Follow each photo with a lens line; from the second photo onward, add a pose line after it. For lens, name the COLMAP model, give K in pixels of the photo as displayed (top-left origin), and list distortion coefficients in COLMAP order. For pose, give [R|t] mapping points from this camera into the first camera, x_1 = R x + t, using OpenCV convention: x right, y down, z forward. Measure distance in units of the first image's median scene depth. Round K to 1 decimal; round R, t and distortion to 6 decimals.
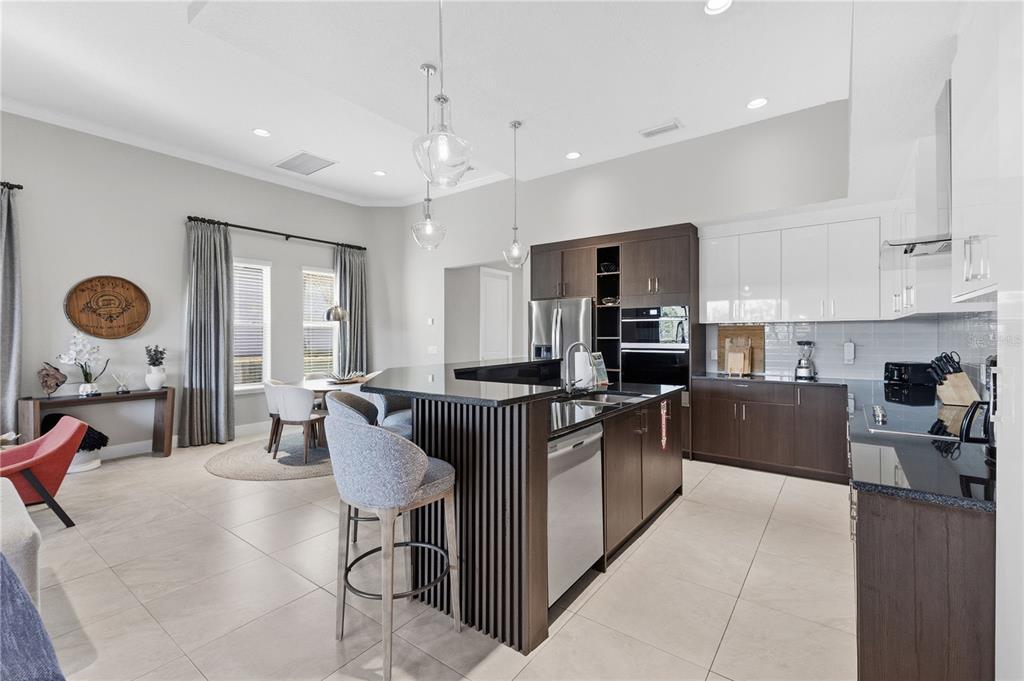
lens RADIAL K [[436.8, 0, 507.6], [0, 436.8, 336.0], [0, 0, 1]] dist [0.000877, 0.000450]
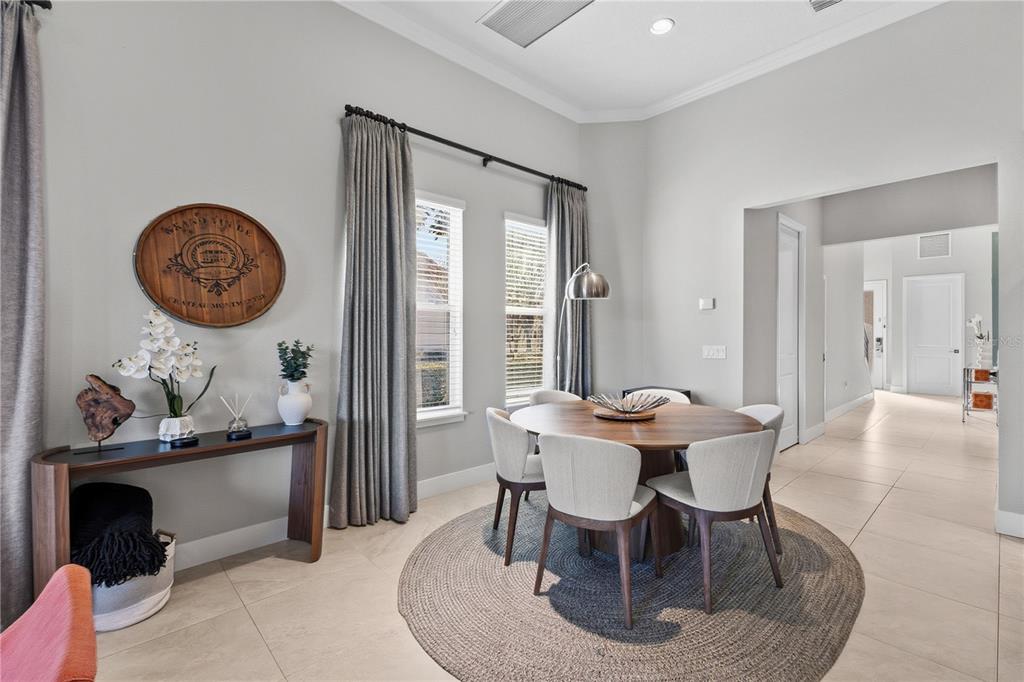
lens RADIAL K [[448.0, 0, 529.0], [0, 448.0, 334.8], [0, 0, 1]] dist [0.003853, 0.000333]
pose [[0.988520, 0.000865, -0.151087, -0.452608], [-0.001205, 0.999997, -0.002158, 0.015154], [0.151085, 0.002315, 0.988518, 0.517933]]
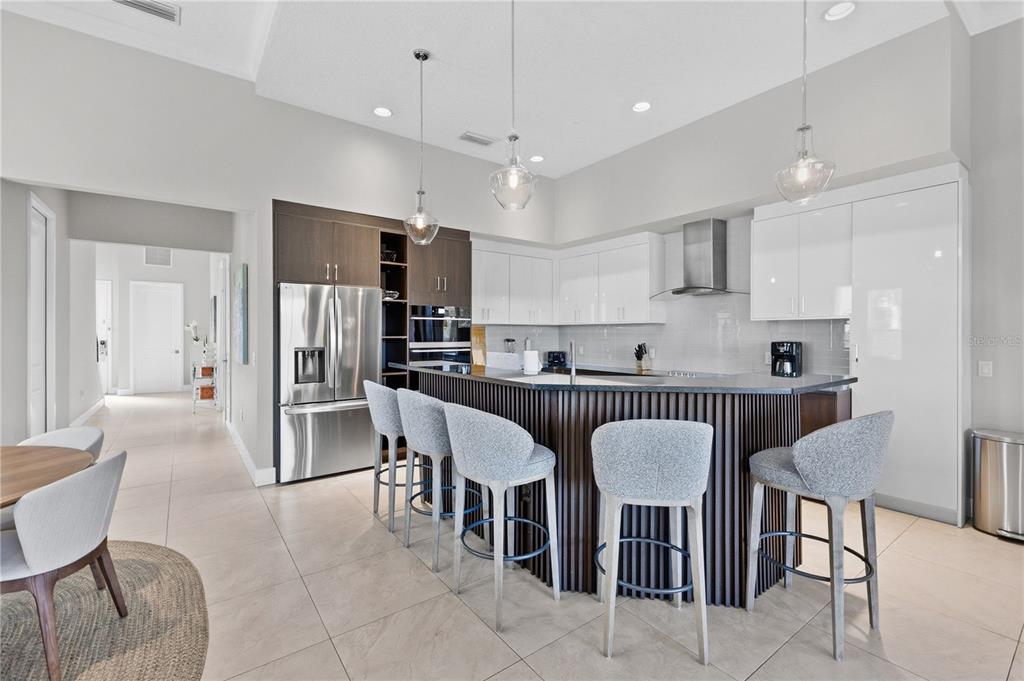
lens RADIAL K [[450.4, 0, 512.0], [0, 450.4, 340.5], [0, 0, 1]] dist [0.001405, 0.000162]
pose [[0.274221, -0.011205, 0.961601, -0.587639], [0.001227, 0.999935, 0.011301, 0.001252], [-0.961666, -0.001919, 0.274217, 0.534827]]
